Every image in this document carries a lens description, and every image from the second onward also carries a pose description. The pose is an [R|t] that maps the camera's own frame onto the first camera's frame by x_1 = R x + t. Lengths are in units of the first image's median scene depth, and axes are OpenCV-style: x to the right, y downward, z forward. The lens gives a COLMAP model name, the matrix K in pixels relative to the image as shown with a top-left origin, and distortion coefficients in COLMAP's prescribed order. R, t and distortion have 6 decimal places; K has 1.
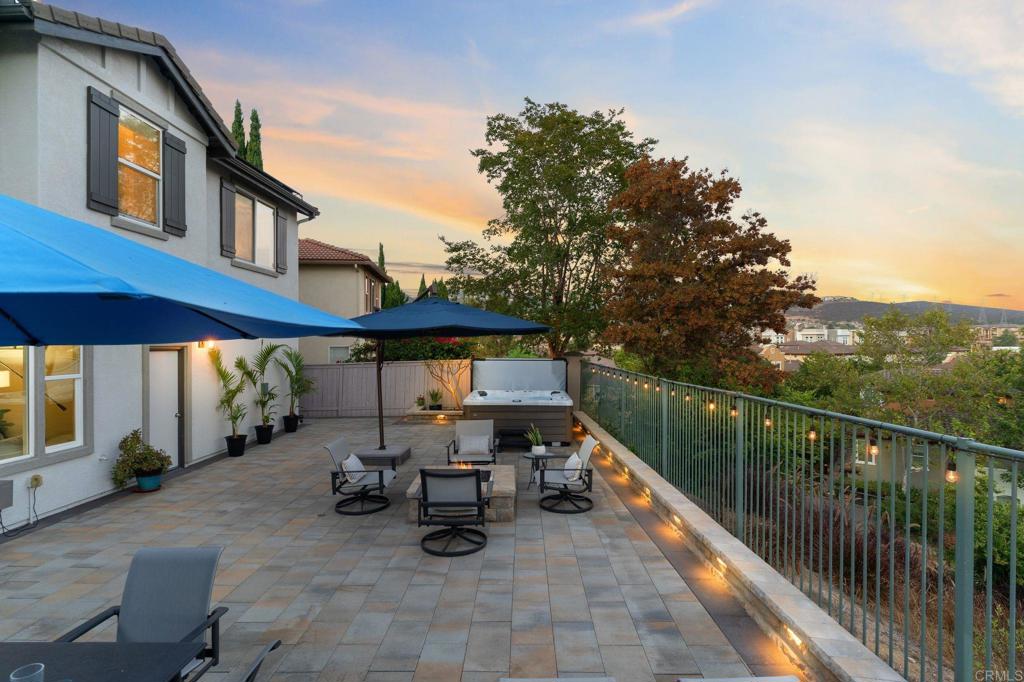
lens RADIAL K [[527.8, 0, 514.6], [0, 527.8, 346.0], [0, 0, 1]] dist [-0.001493, 0.001773]
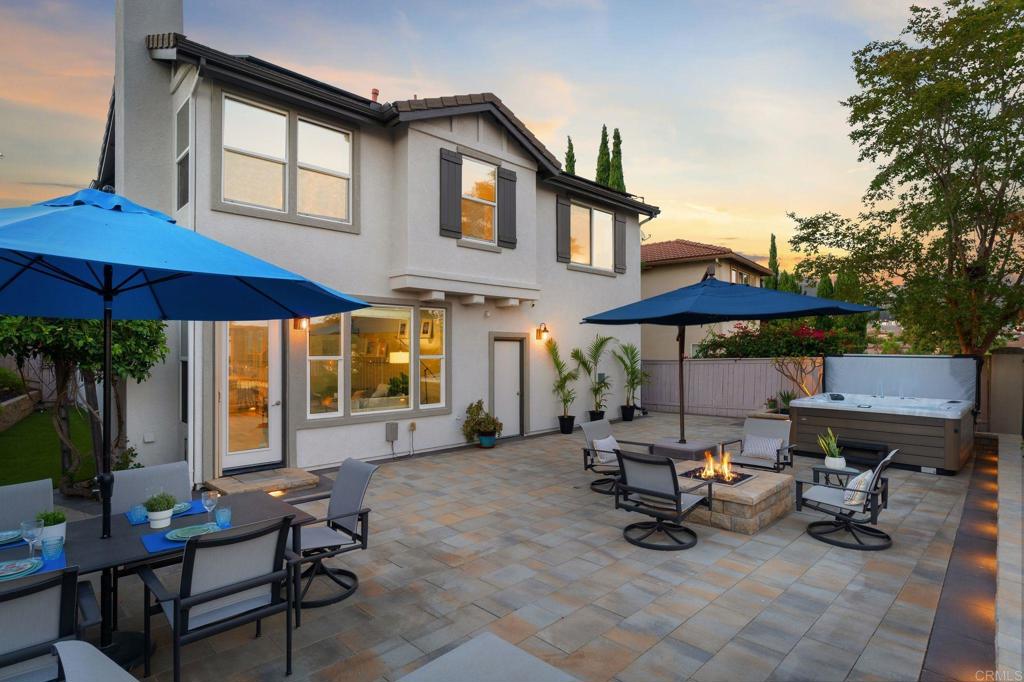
lens RADIAL K [[530.0, 0, 510.2], [0, 530.0, 349.7], [0, 0, 1]] dist [-0.003757, 0.007366]
pose [[0.712058, 0.002458, -0.702116, 0.209876], [-0.004731, 0.999988, -0.001297, 0.028340], [0.702104, 0.004245, 0.712061, 0.091875]]
